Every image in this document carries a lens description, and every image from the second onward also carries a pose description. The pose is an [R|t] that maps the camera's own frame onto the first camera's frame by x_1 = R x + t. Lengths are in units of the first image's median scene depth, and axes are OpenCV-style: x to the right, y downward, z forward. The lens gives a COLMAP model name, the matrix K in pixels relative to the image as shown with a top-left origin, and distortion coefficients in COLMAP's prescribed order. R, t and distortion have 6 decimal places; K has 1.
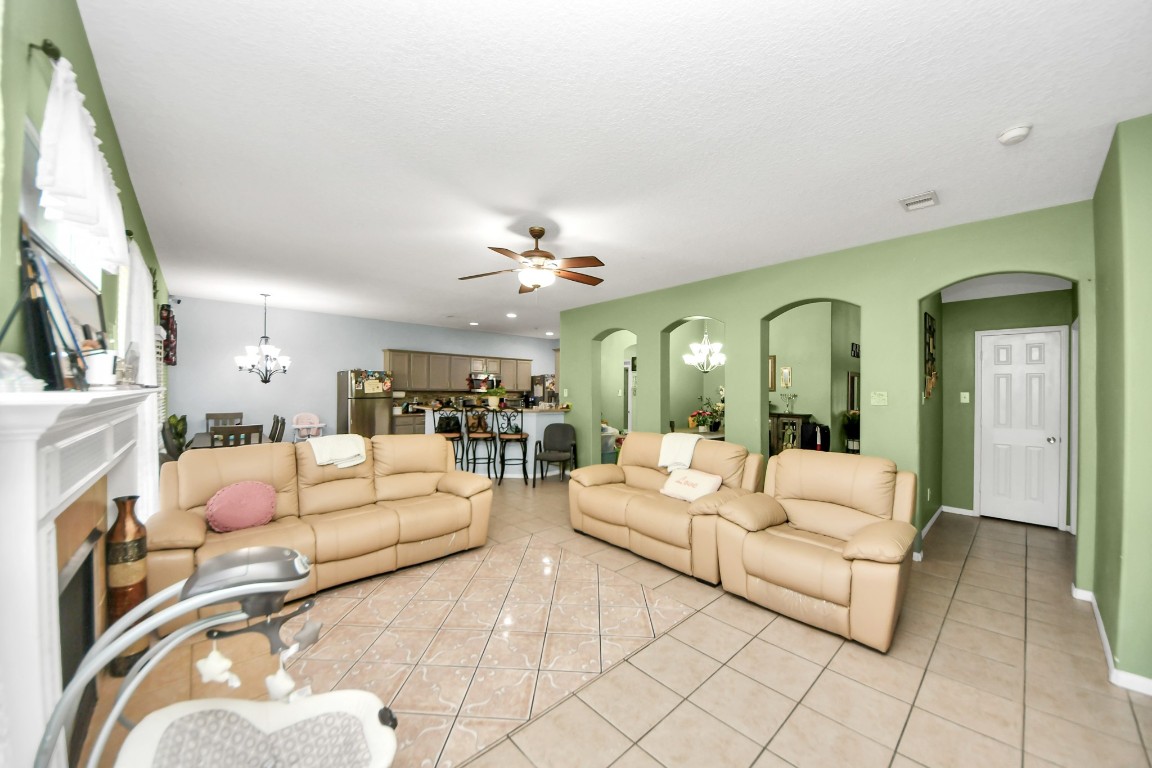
lens RADIAL K [[419.3, 0, 577.0], [0, 419.3, 387.0], [0, 0, 1]] dist [-0.016782, -0.001617]
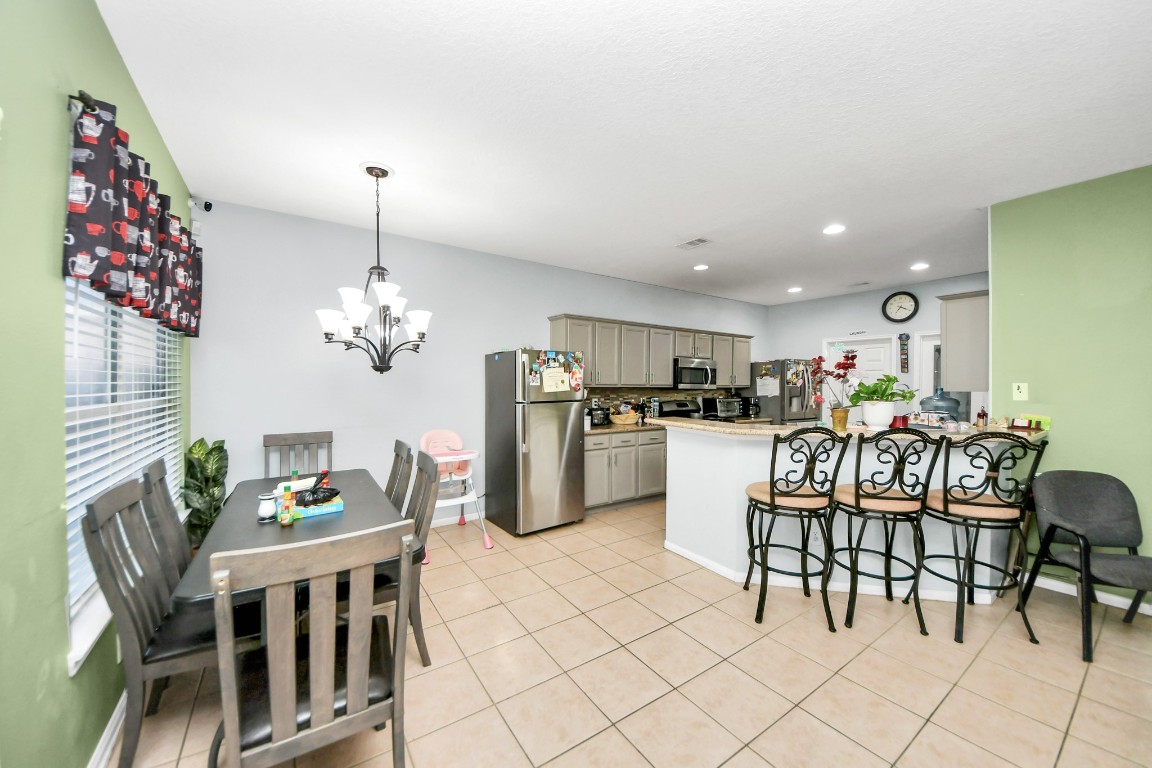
lens RADIAL K [[419.3, 0, 576.4], [0, 419.3, 381.8], [0, 0, 1]] dist [-0.016782, -0.001617]
pose [[0.991205, -0.003062, -0.132304, -0.458699], [0.003501, 0.999989, 0.003084, -0.000886], [0.132293, -0.003521, 0.991204, 0.556753]]
